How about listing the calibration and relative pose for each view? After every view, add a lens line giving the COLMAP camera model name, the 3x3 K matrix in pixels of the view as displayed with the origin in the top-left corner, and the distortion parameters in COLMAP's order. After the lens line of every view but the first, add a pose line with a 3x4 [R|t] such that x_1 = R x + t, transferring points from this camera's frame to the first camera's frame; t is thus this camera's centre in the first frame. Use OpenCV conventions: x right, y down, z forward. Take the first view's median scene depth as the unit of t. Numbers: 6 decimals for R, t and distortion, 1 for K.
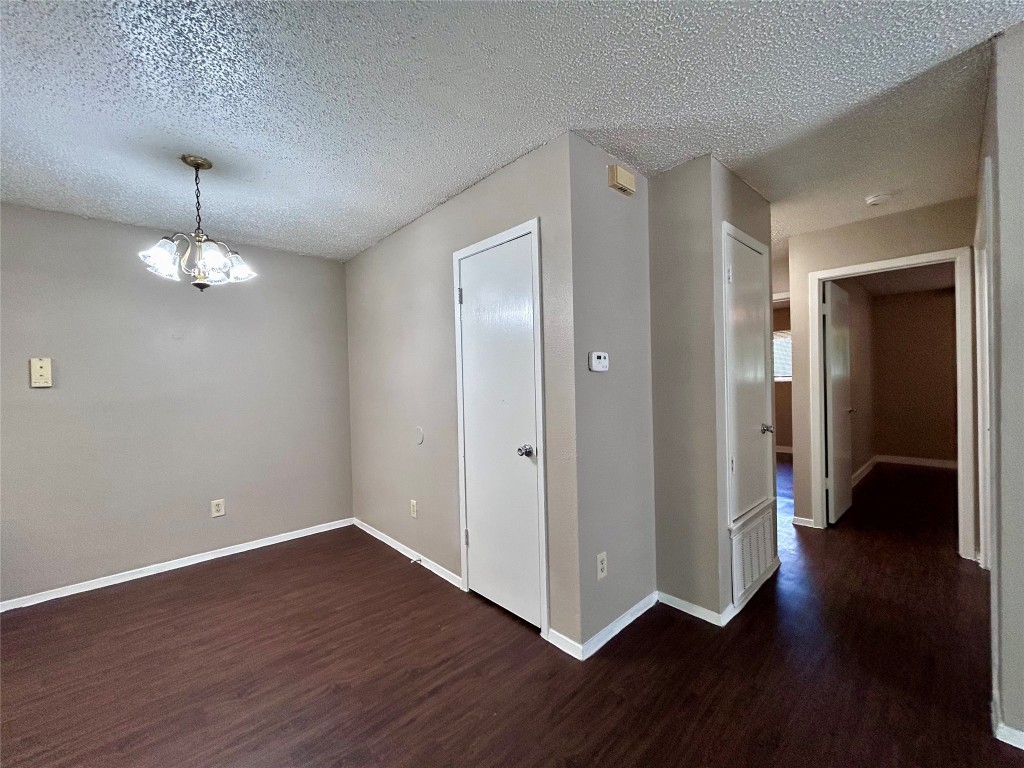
lens RADIAL K [[412.8, 0, 507.8], [0, 412.8, 382.3], [0, 0, 1]] dist [-0.002641, -0.000436]
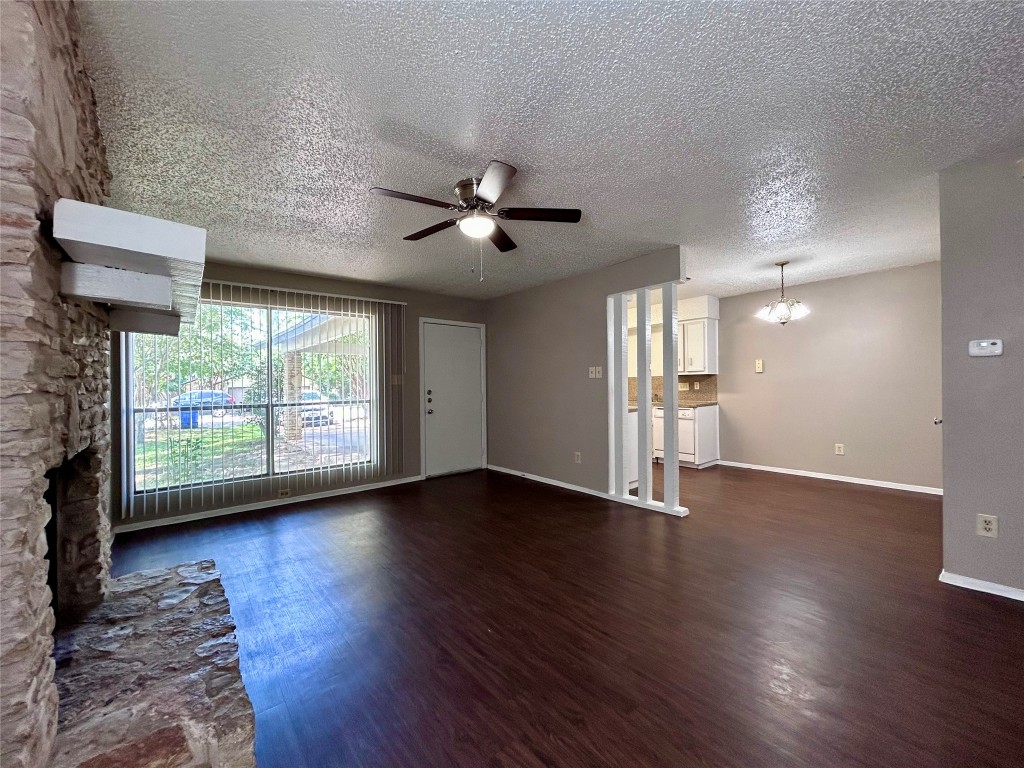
lens RADIAL K [[412.3, 0, 515.1], [0, 412.3, 384.2], [0, 0, 1]] dist [0.001597, 0.000468]
pose [[-0.046465, 0.026866, -0.998559, 1.299490], [0.008326, 0.999614, 0.026507, 0.006934], [0.998885, -0.007082, -0.046671, -0.230322]]
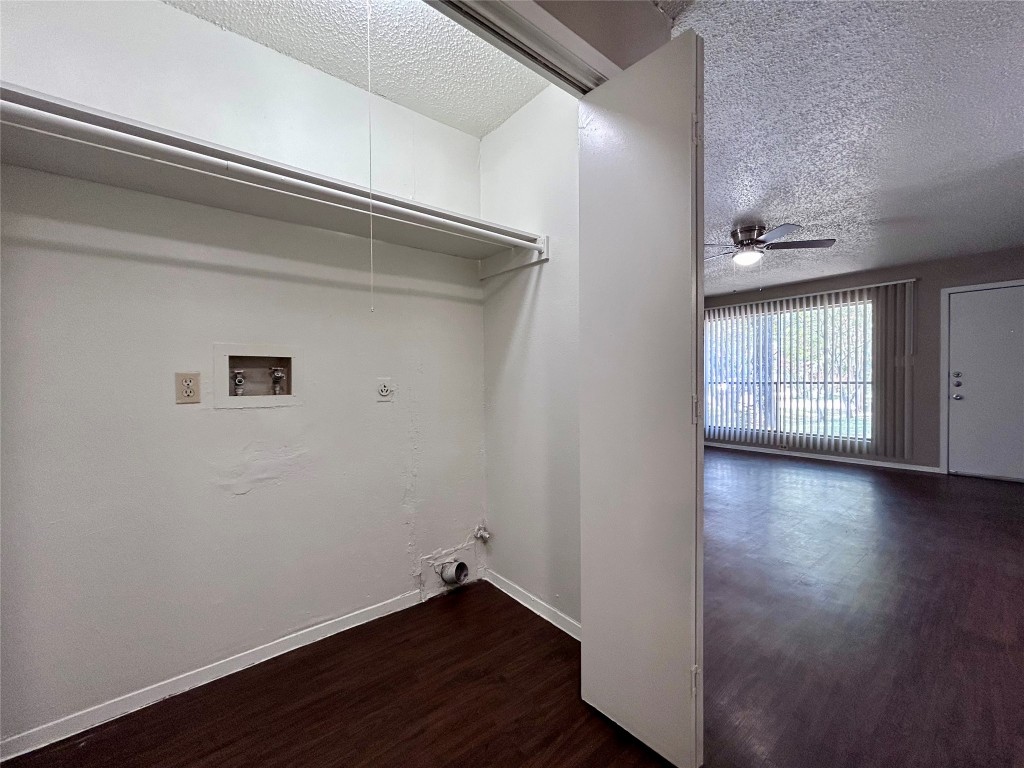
lens RADIAL K [[412.3, 0, 515.1], [0, 412.3, 384.2], [0, 0, 1]] dist [0.001597, 0.000468]
pose [[-0.998072, 0.027371, 0.055699, 0.994346], [0.028157, 0.999514, 0.013382, 0.073629], [-0.055306, 0.014925, -0.998358, 1.357612]]
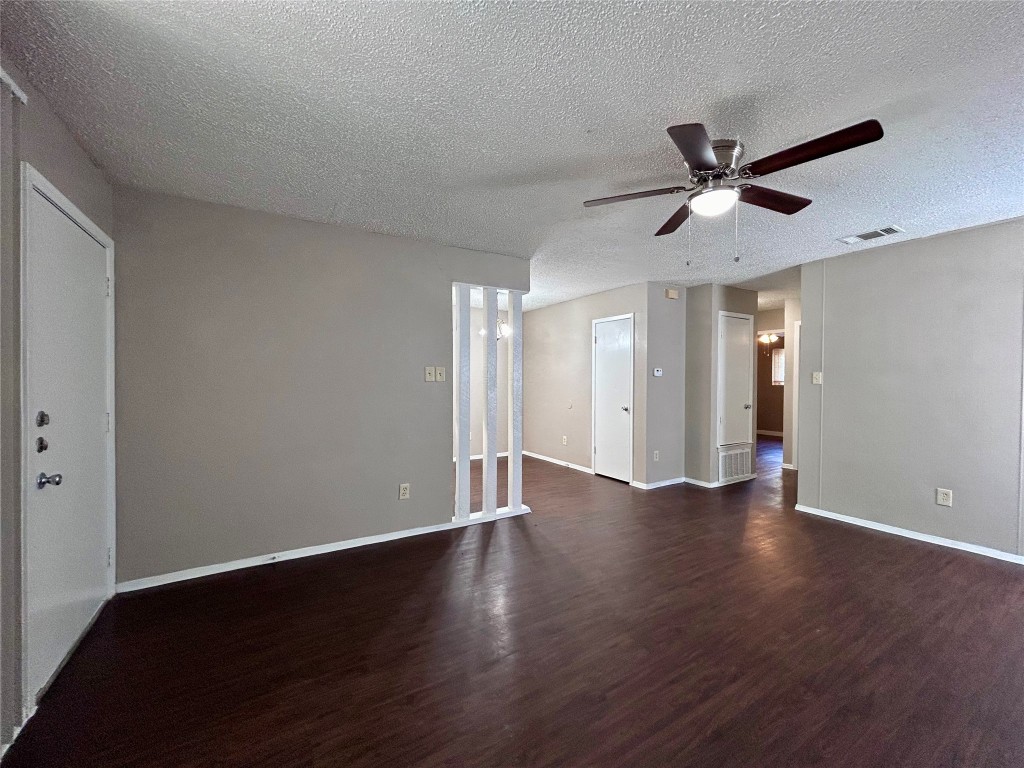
lens RADIAL K [[412.8, 0, 507.8], [0, 412.8, 382.3], [0, 0, 1]] dist [-0.002641, -0.000436]
pose [[0.979077, 0.031765, -0.200997, -0.141261], [-0.030908, 0.999495, 0.007404, 0.016906], [0.201131, -0.001037, 0.979564, -1.421814]]
